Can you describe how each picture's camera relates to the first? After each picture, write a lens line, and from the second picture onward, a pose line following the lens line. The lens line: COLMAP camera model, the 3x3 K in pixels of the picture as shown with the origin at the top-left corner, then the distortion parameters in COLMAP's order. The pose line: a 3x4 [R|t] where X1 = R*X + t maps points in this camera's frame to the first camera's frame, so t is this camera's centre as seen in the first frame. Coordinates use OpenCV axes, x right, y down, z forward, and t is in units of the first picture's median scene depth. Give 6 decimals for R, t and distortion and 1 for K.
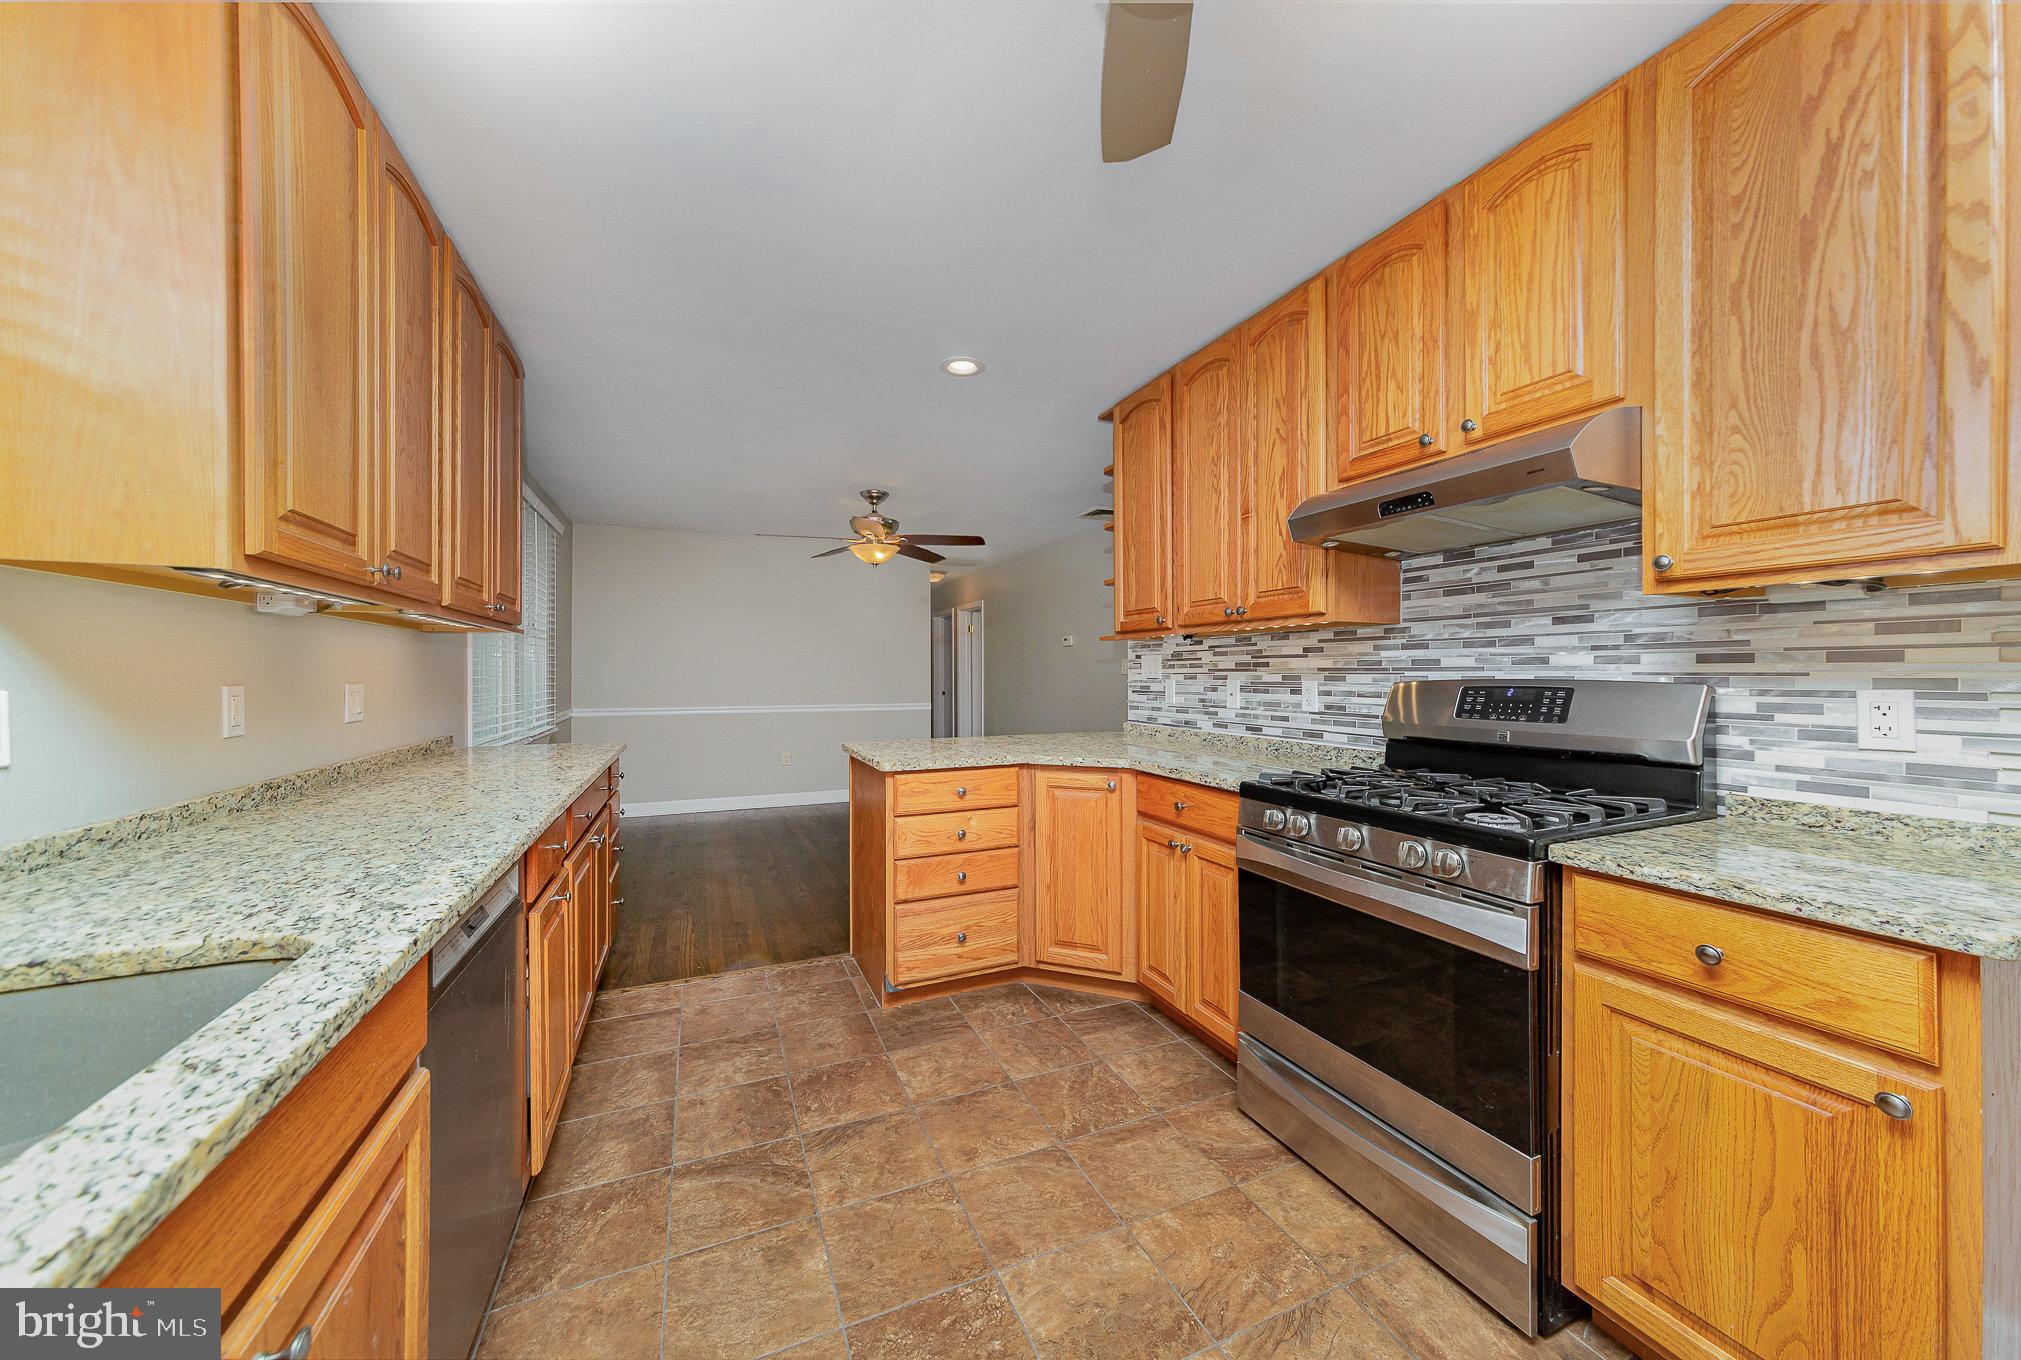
lens RADIAL K [[715.8, 0, 1011.2], [0, 715.8, 672.4], [0, 0, 1]] dist [0.000047, -0.000001]
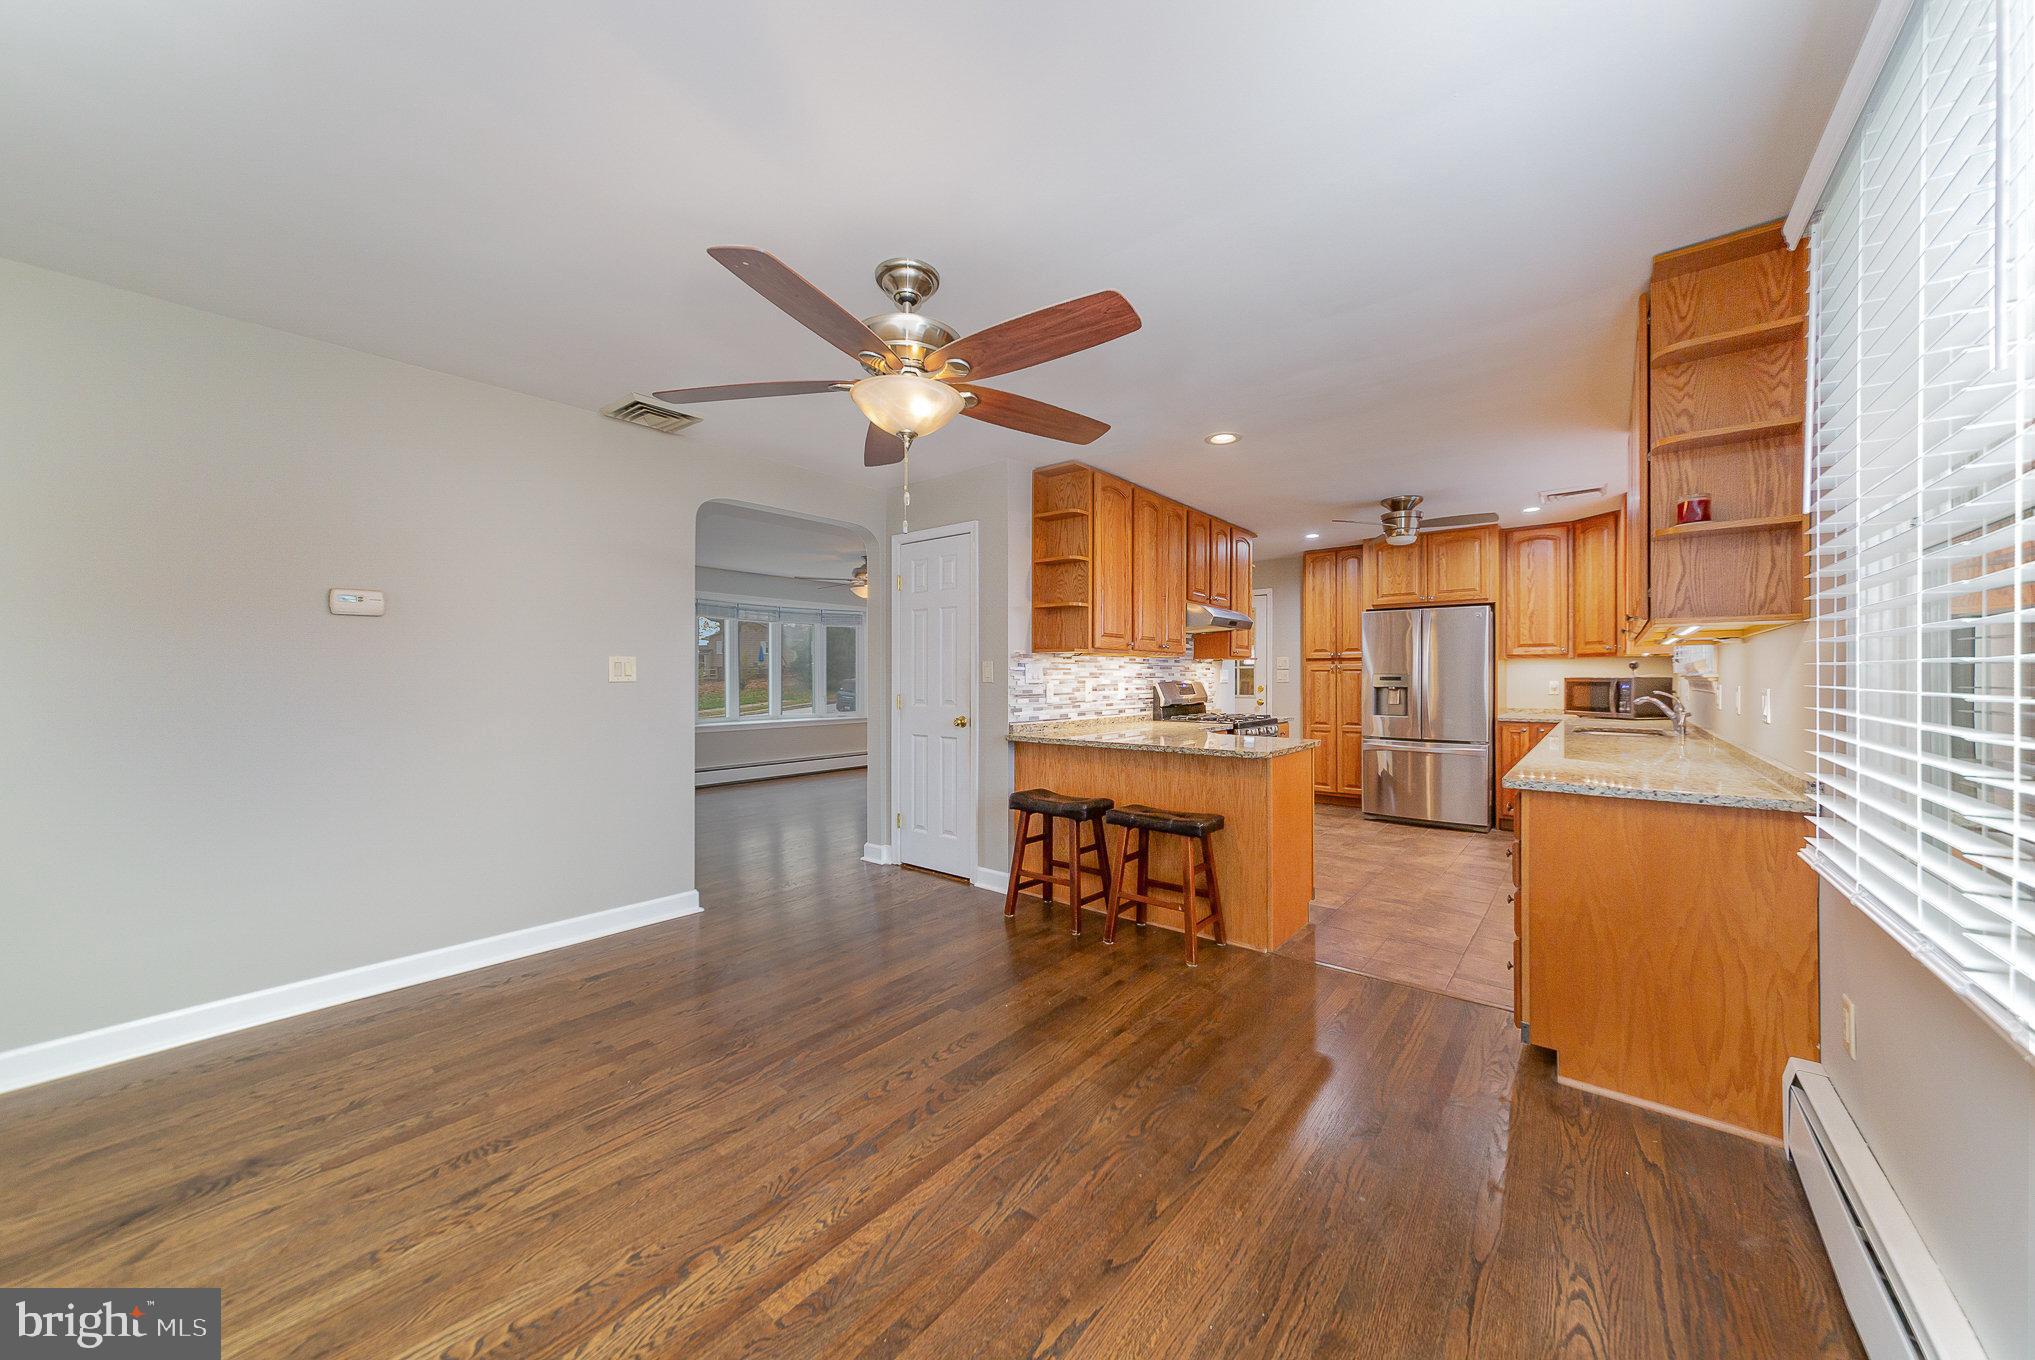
lens RADIAL K [[705.4, 0, 1017.5], [0, 705.4, 680.0], [0, 0, 1]] dist [-0.000228, -0.000018]
pose [[-0.452557, -0.002621, 0.891732, -0.999445], [0.000980, 0.999994, 0.003437, -0.002353], [-0.891735, 0.002429, -0.452552, 1.856063]]
